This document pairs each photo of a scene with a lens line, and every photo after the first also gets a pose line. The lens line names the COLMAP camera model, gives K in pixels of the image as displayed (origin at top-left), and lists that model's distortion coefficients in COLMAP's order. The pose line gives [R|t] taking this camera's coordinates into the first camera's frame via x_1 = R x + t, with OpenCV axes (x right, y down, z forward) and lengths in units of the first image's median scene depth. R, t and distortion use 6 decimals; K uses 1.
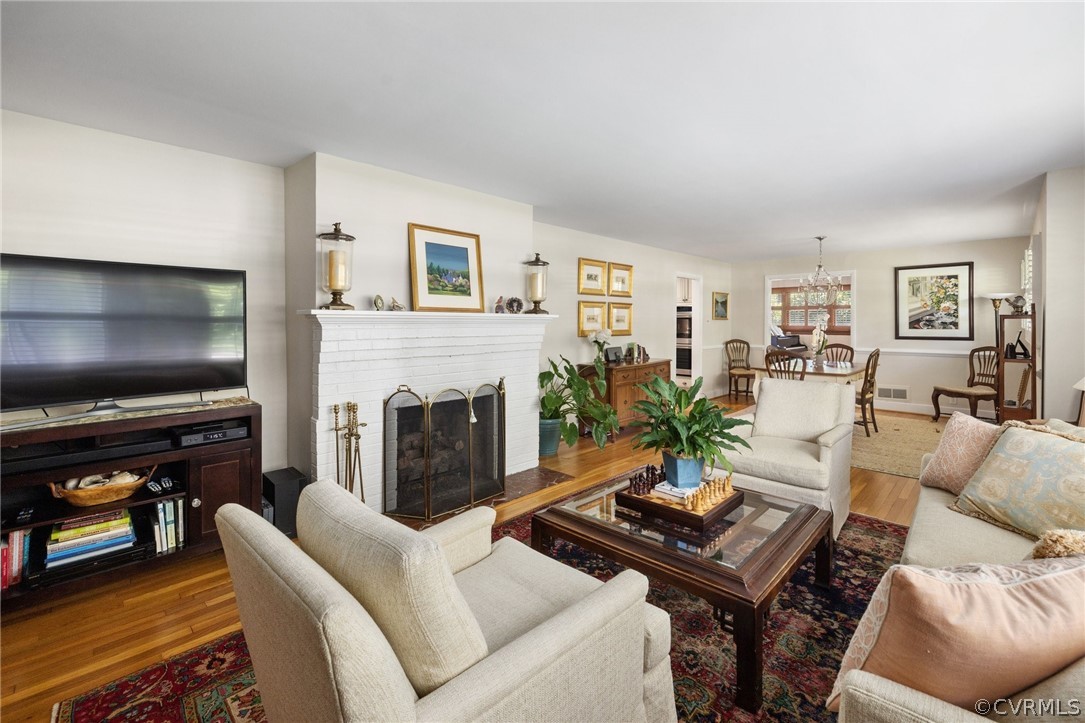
lens RADIAL K [[476.5, 0, 536.6], [0, 476.5, 318.5], [0, 0, 1]] dist [-0.001557, 0.000312]
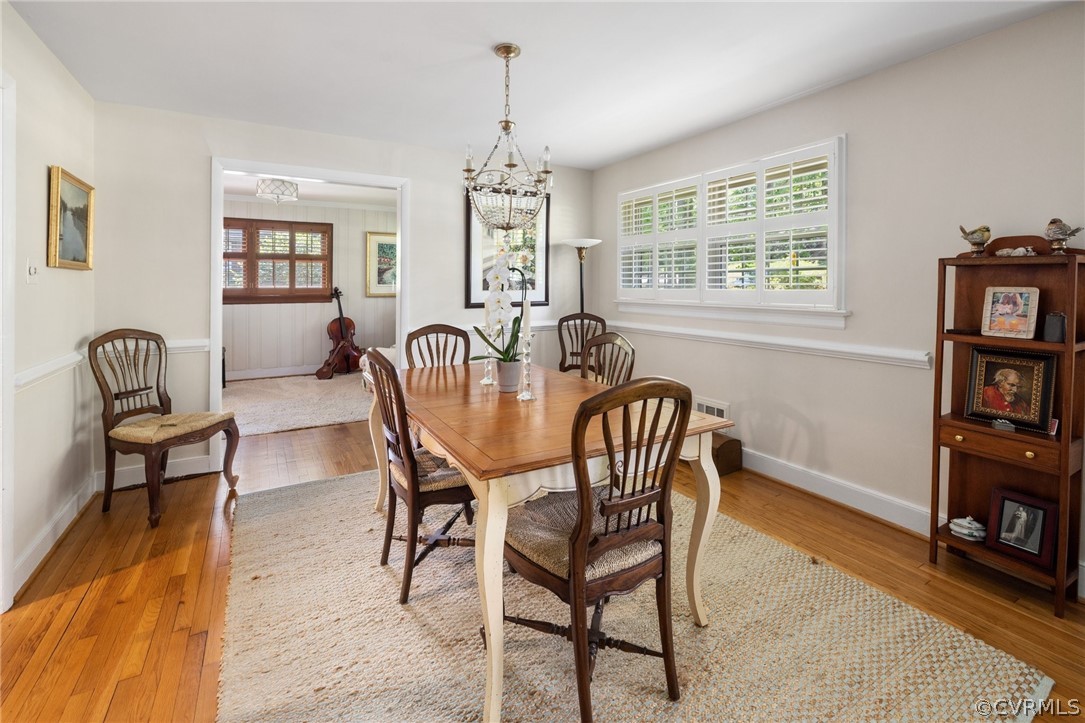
lens RADIAL K [[476.5, 0, 516.6], [0, 476.5, 289.6], [0, 0, 1]] dist [-0.001557, 0.000312]
pose [[0.254532, -0.008840, 0.967024, 0.214657], [-0.003409, 0.999944, 0.010038, 0.015033], [-0.967058, -0.005852, 0.254488, 0.832782]]
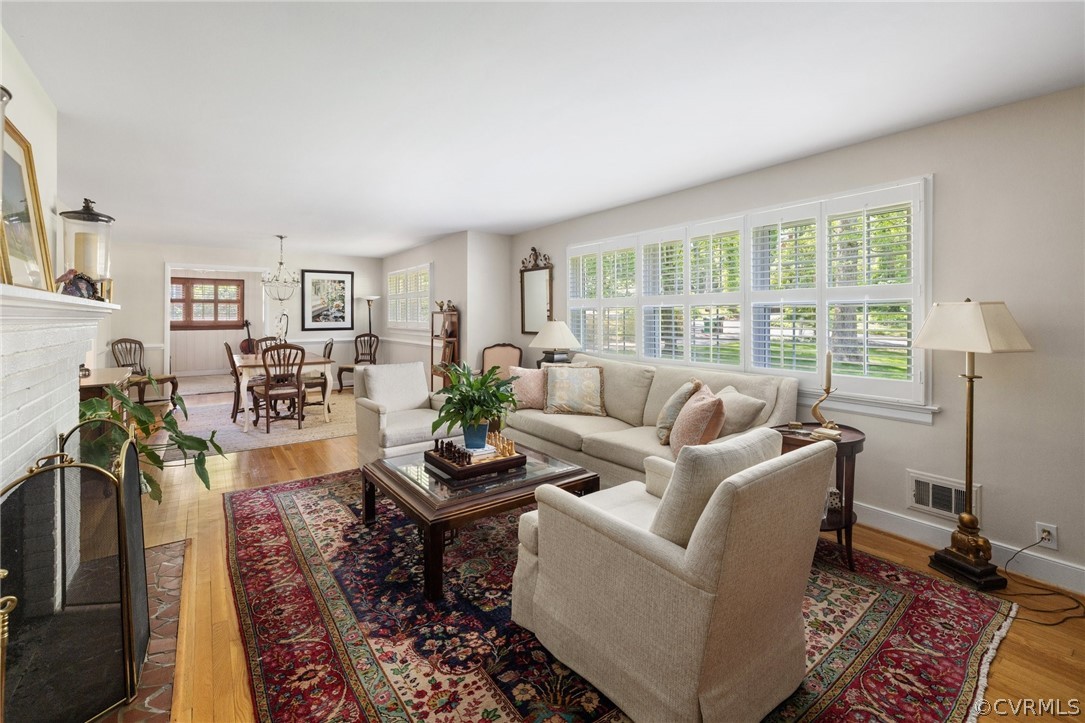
lens RADIAL K [[485.5, 0, 548.9], [0, 485.5, 319.2], [0, 0, 1]] dist [-0.000400, -0.001033]
pose [[0.140607, -0.007332, 0.990038, -0.356460], [-0.004384, 0.999958, 0.008028, 0.002524], [-0.990056, -0.005469, 0.140569, 0.245939]]
